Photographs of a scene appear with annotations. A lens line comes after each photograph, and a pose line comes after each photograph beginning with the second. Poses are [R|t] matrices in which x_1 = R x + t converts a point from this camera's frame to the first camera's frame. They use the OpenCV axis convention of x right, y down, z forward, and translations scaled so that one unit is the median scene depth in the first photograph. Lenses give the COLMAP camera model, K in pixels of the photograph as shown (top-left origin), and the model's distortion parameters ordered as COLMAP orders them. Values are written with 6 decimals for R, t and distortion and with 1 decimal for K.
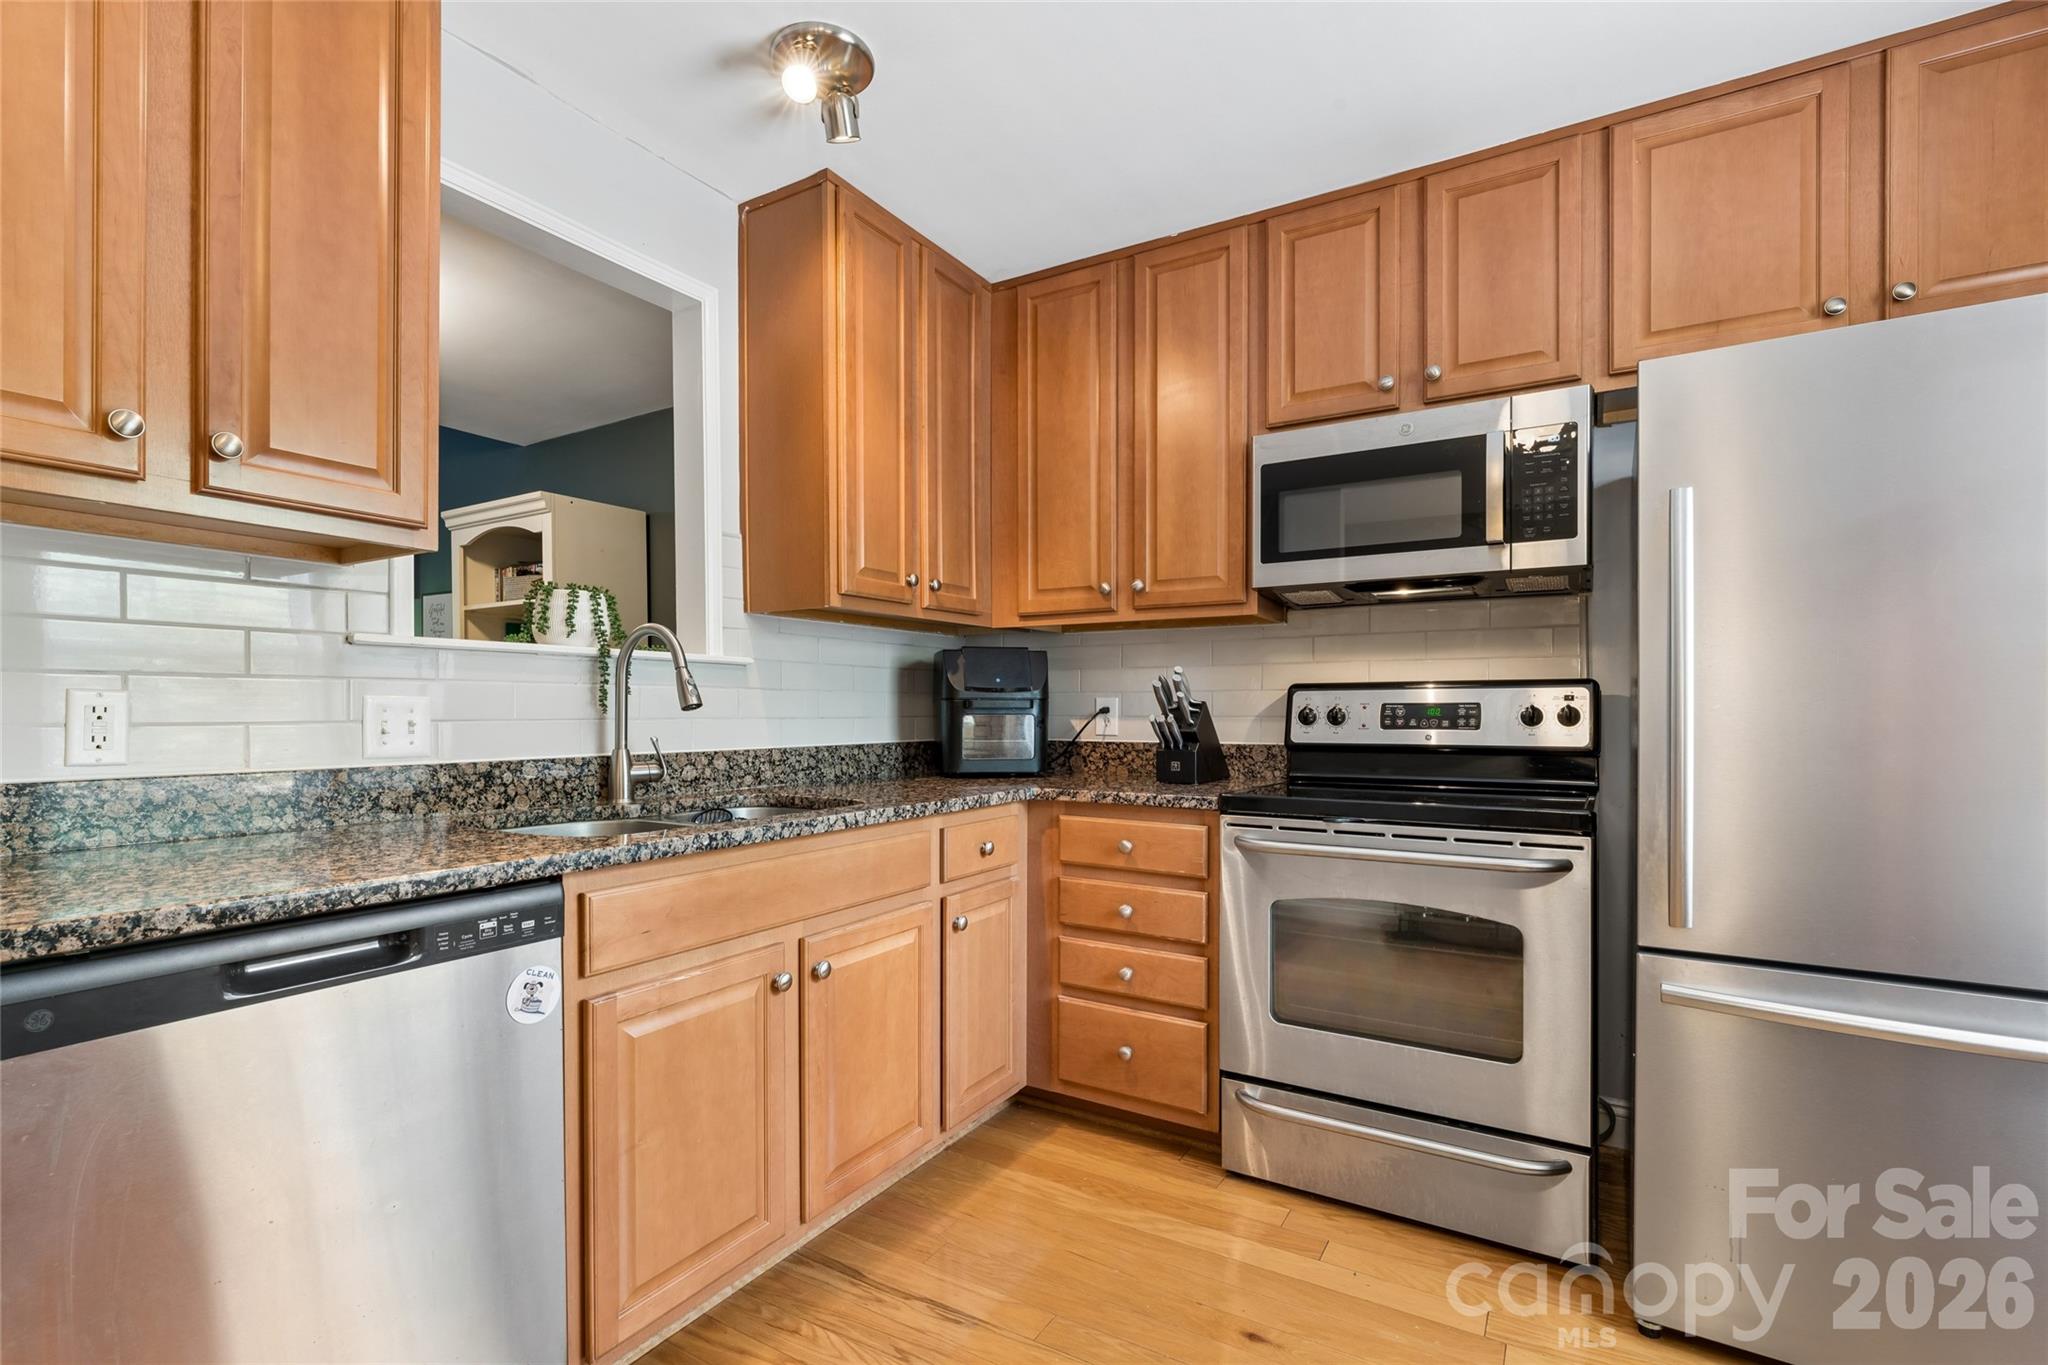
lens RADIAL K [[933.9, 0, 1022.7], [0, 933.9, 722.3], [0, 0, 1]] dist [-0.002281, -0.000620]
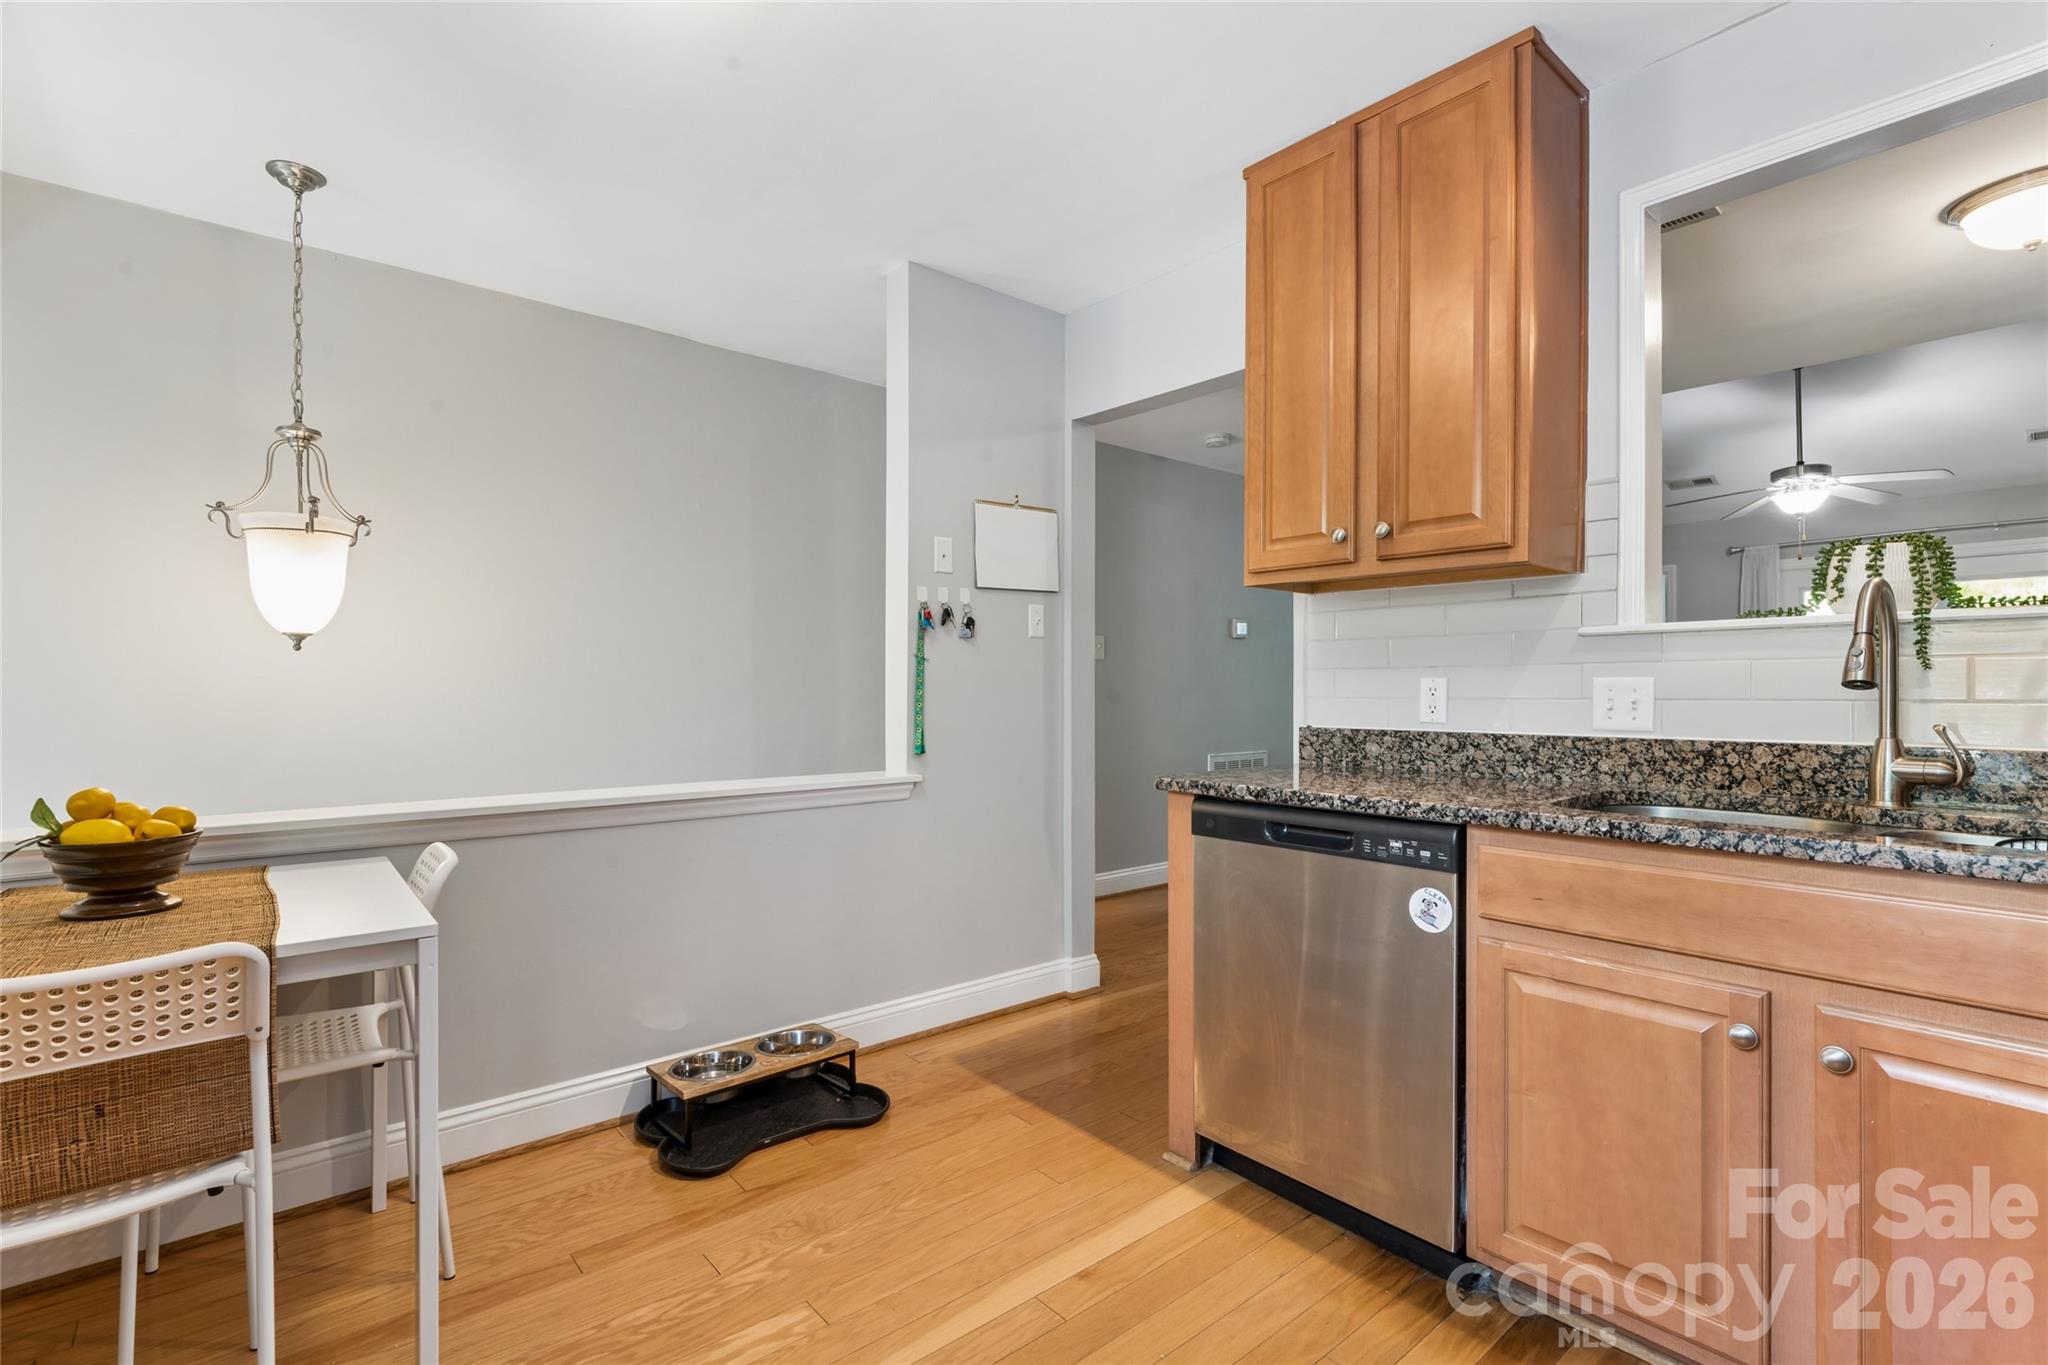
lens RADIAL K [[933.9, 0, 1015.6], [0, 933.9, 691.5], [0, 0, 1]] dist [-0.002281, -0.000620]
pose [[-0.323370, -0.002211, -0.946270, 0.580139], [-0.013327, 0.999909, 0.002218, -0.003110], [0.946179, 0.013329, -0.323370, 0.576390]]
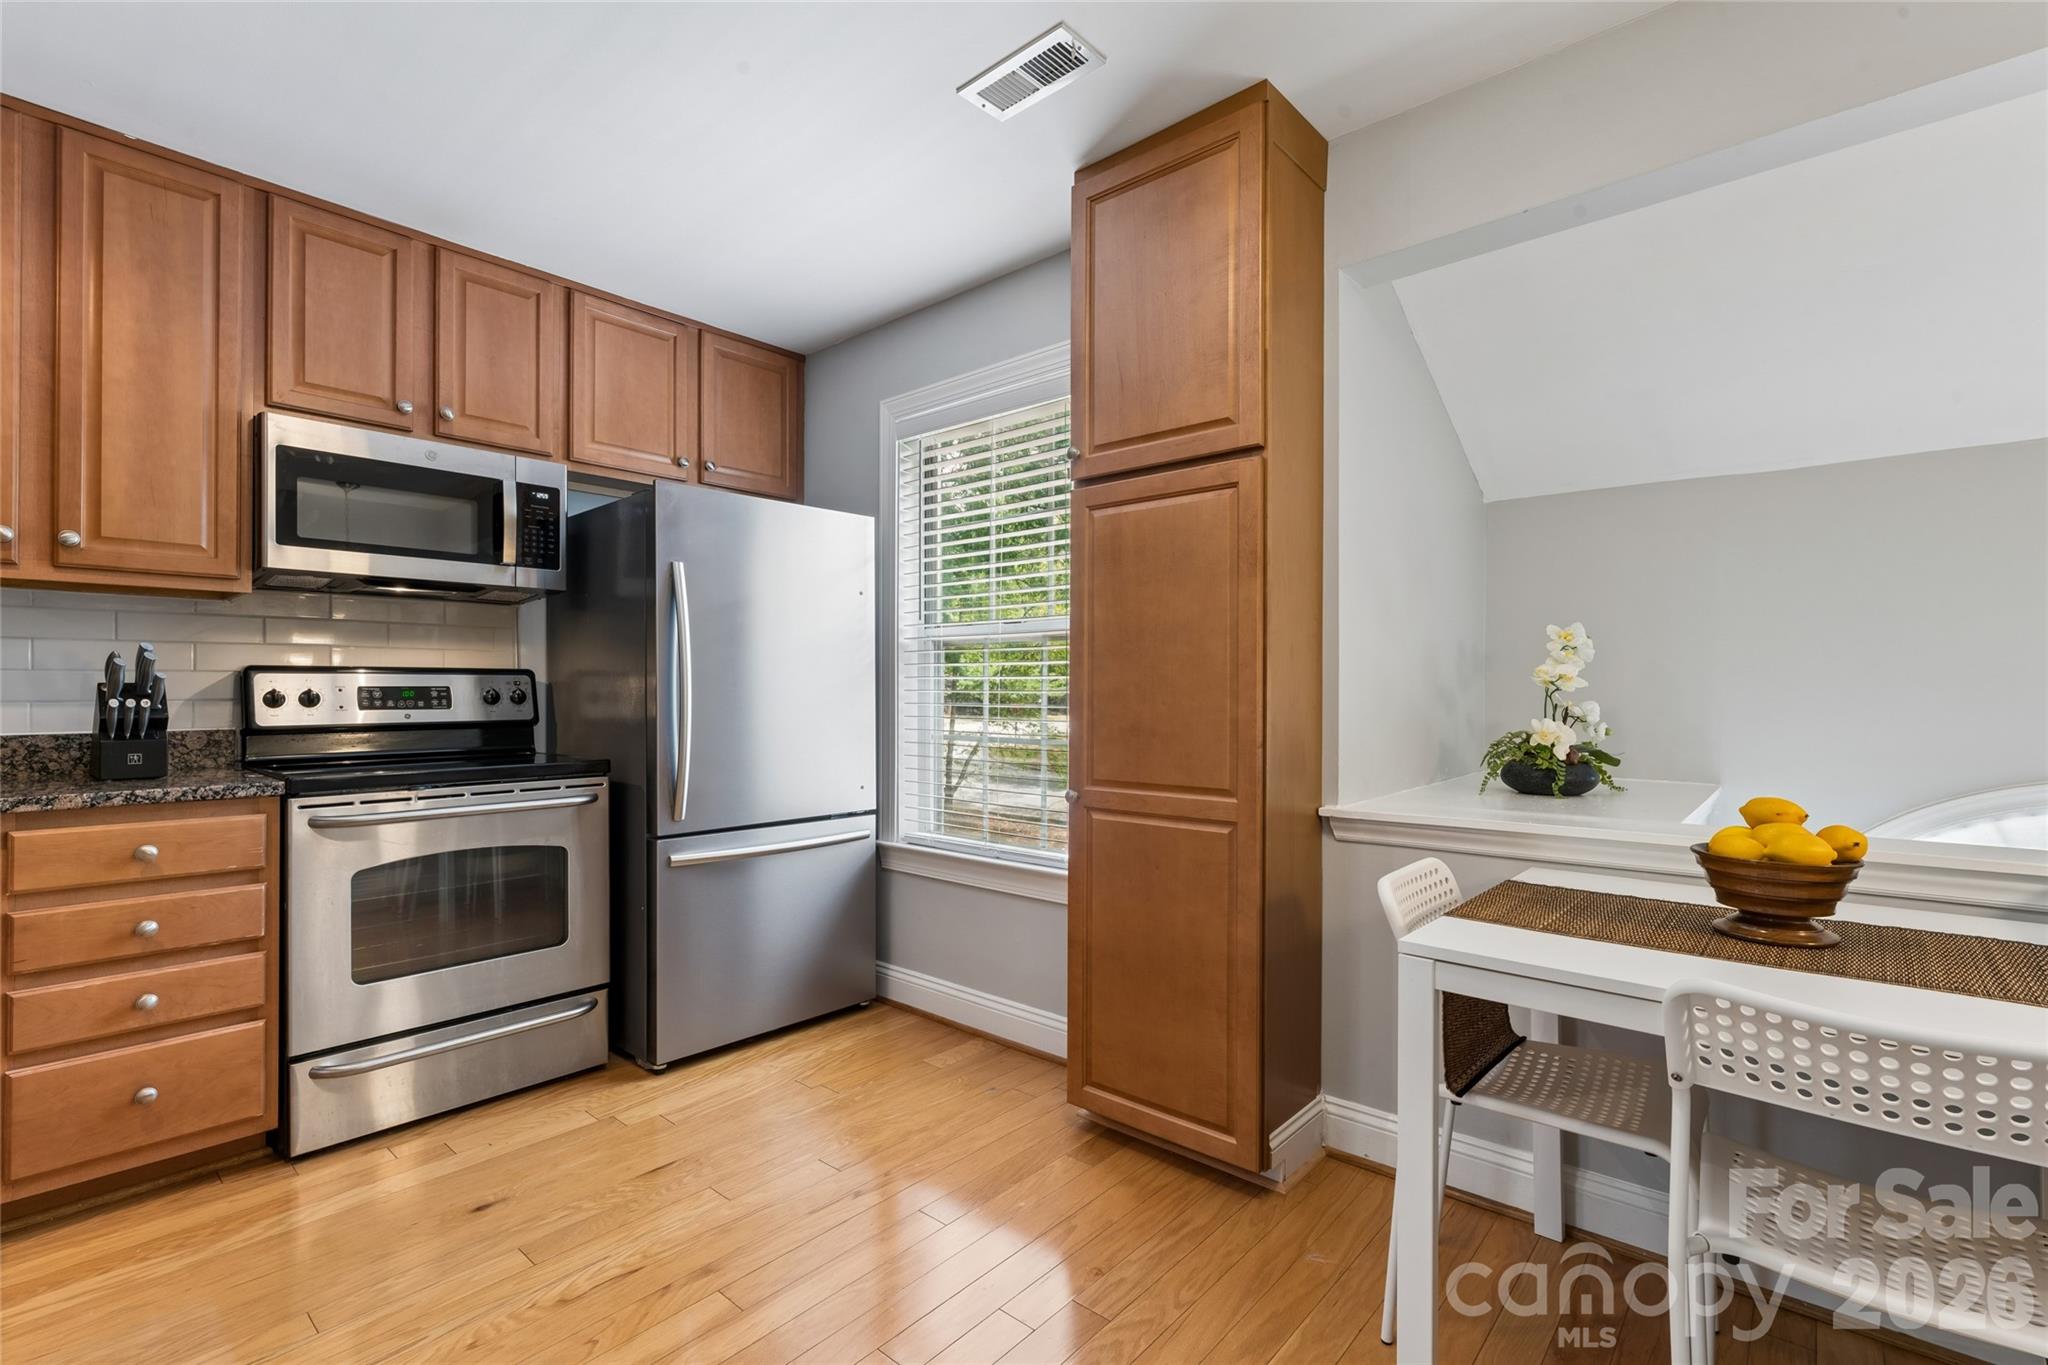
lens RADIAL K [[933.9, 0, 1026.1], [0, 933.9, 691.5], [0, 0, 1]] dist [-0.002281, -0.000620]
pose [[0.161259, -0.001433, 0.986911, -0.668407], [0.013417, 0.999910, -0.000741, -0.003706], [-0.986821, 0.013361, 0.161264, 0.072800]]
